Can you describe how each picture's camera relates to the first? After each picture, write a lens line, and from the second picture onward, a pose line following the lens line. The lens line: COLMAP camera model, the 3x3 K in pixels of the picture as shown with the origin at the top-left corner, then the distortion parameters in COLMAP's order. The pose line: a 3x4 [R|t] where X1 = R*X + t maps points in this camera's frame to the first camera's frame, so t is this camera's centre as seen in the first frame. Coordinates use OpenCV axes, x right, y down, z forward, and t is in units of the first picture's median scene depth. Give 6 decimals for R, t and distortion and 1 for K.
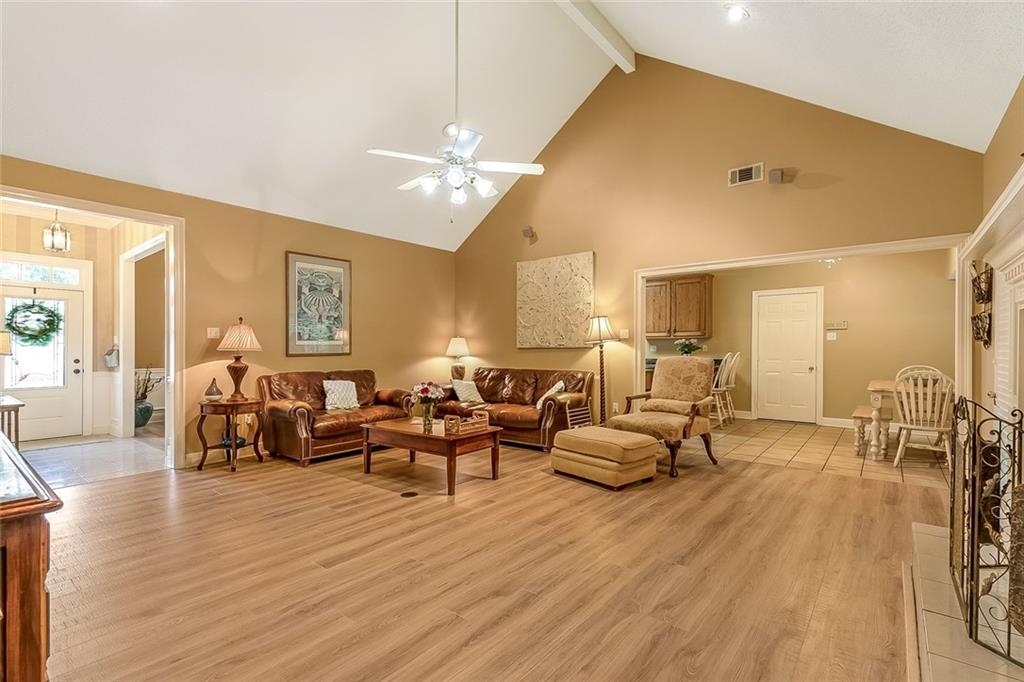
lens RADIAL K [[466.6, 0, 525.6], [0, 466.6, 350.4], [0, 0, 1]] dist [0.005183, 0.000848]
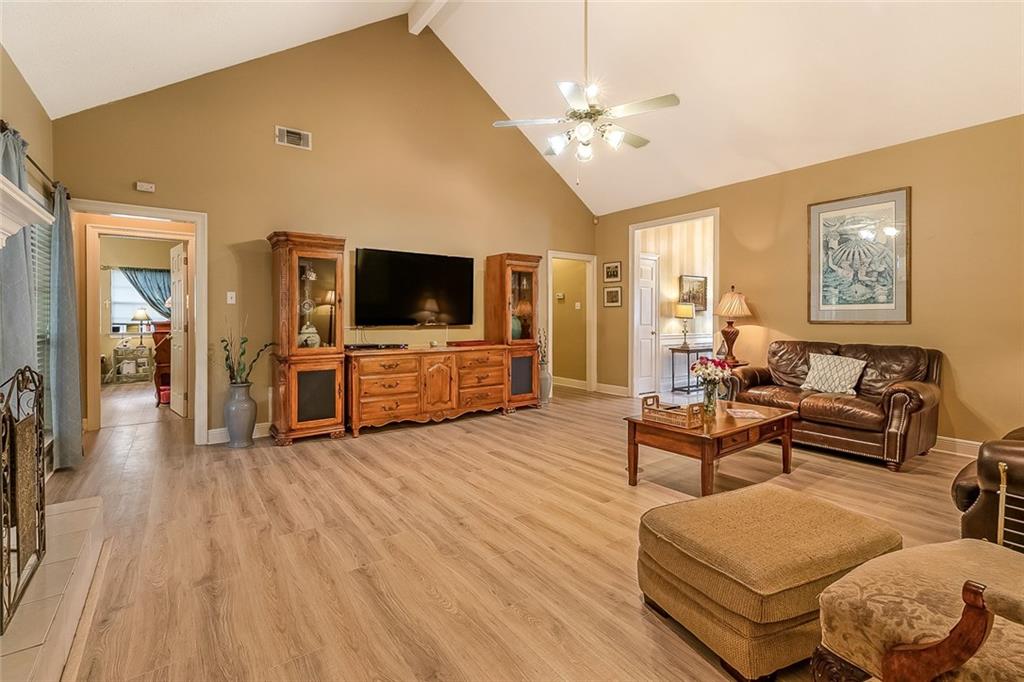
lens RADIAL K [[468.3, 0, 511.6], [0, 468.3, 318.9], [0, 0, 1]] dist [0.003457, 0.000606]
pose [[-0.278731, 0.008057, -0.960335, 0.800498], [-0.002405, 0.999956, 0.009087, -0.003537], [0.960366, 0.004842, -0.278700, 1.126925]]
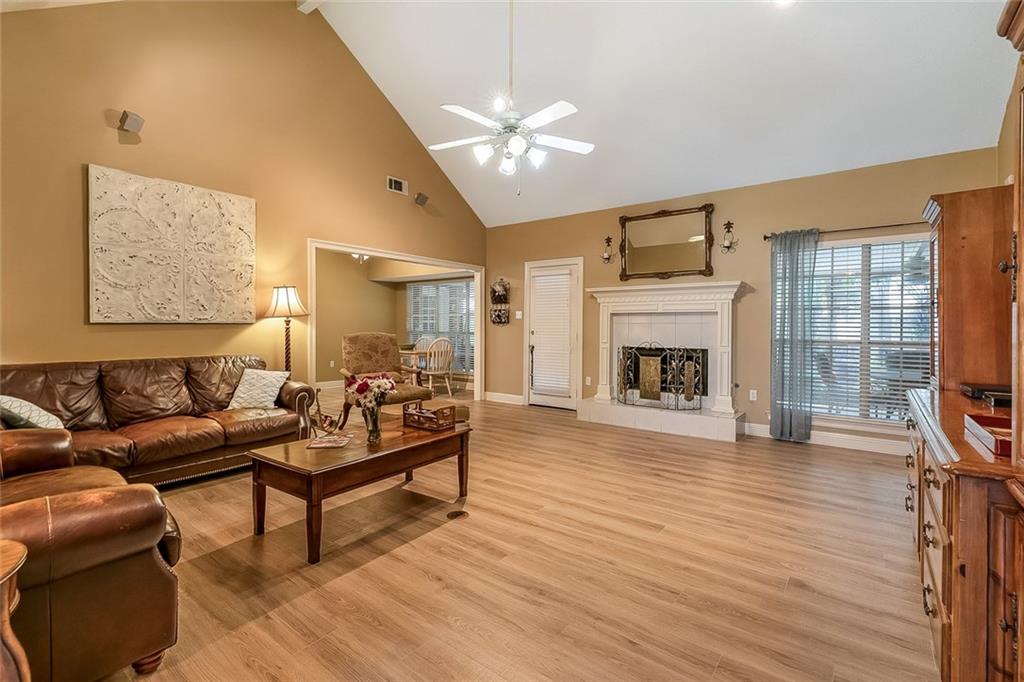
lens RADIAL K [[464.7, 0, 512.0], [0, 464.7, 341.0], [0, 0, 1]] dist [0.000135, -0.000025]
pose [[-0.012345, -0.030589, 0.999456, -1.103702], [0.001803, 0.999530, 0.030613, -0.000628], [-0.999922, 0.002180, -0.012284, 1.012050]]
